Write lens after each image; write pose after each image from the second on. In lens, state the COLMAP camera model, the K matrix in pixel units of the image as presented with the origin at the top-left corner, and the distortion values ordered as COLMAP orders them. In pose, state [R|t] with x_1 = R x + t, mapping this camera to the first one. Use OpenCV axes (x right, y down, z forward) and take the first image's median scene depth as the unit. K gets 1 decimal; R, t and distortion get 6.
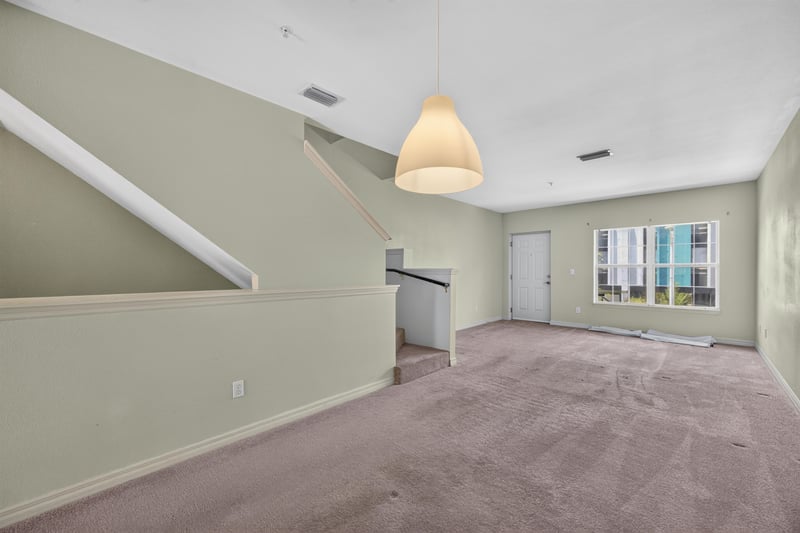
lens RADIAL K [[328.9, 0, 401.9], [0, 328.9, 266.7], [0, 0, 1]] dist [-0.006903, 0.001741]
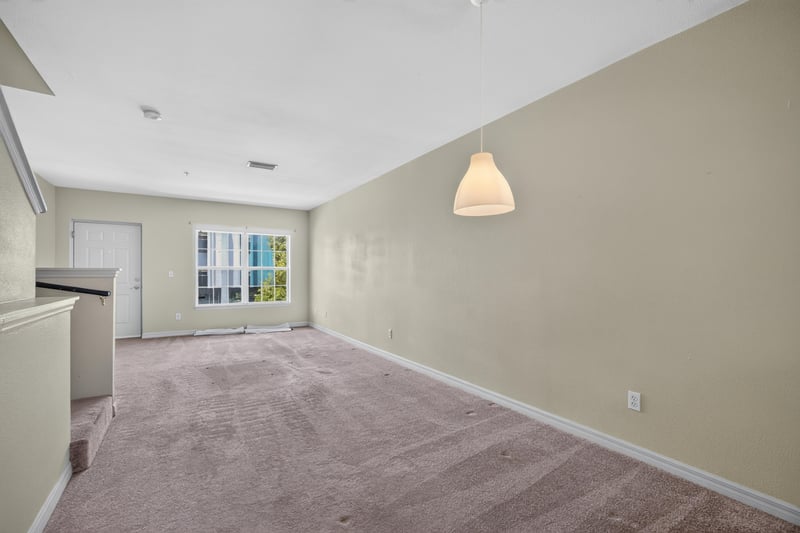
lens RADIAL K [[351.6, 0, 403.3], [0, 351.6, 273.6], [0, 0, 1]] dist [0.000562, 0.000062]
pose [[0.237312, 0.001050, 0.971433, -0.292086], [-0.014343, 0.999894, 0.002423, 0.003074], [-0.971328, -0.014509, 0.237301, 0.192342]]
